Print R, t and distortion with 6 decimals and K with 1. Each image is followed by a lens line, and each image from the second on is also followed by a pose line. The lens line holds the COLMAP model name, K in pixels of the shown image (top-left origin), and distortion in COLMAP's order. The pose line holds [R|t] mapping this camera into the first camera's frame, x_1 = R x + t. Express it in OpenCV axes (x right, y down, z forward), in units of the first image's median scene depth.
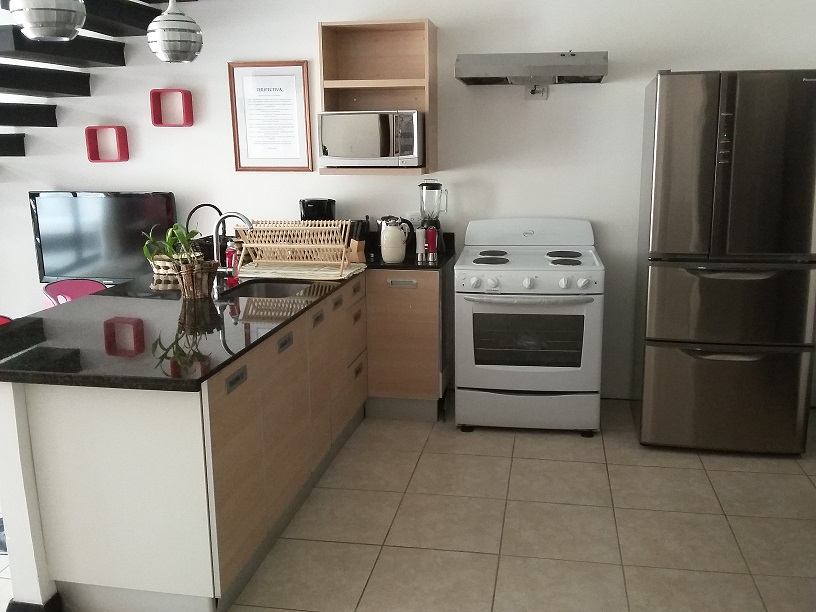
lens RADIAL K [[764.2, 0, 407.0], [0, 764.2, 306.3], [0, 0, 1]] dist [0.017494, 0.000000]
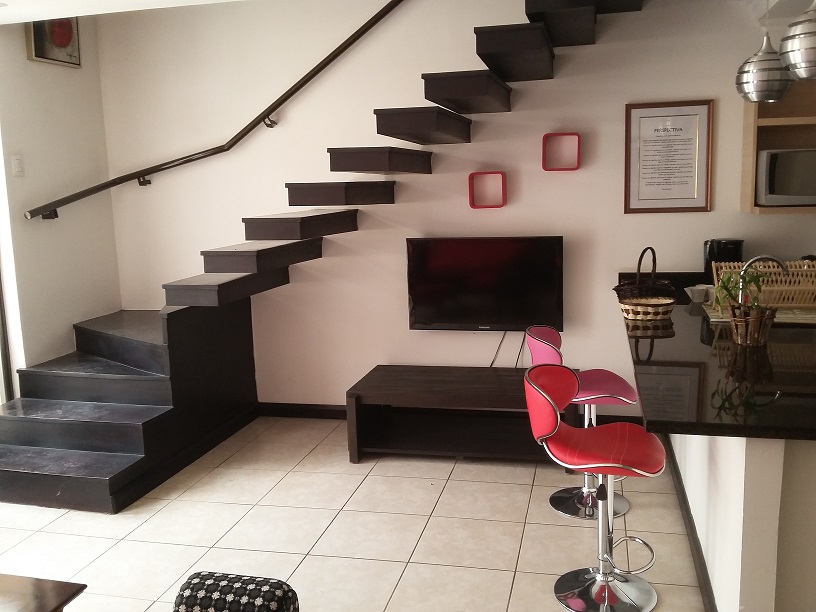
lens RADIAL K [[764.2, 0, 409.9], [0, 764.2, 304.4], [0, 0, 1]] dist [0.017494, 0.000000]
pose [[0.999297, -0.017934, -0.032931, -0.475484], [0.016118, 0.998378, -0.054606, -0.011054], [0.033857, 0.054037, 0.997965, 0.019456]]
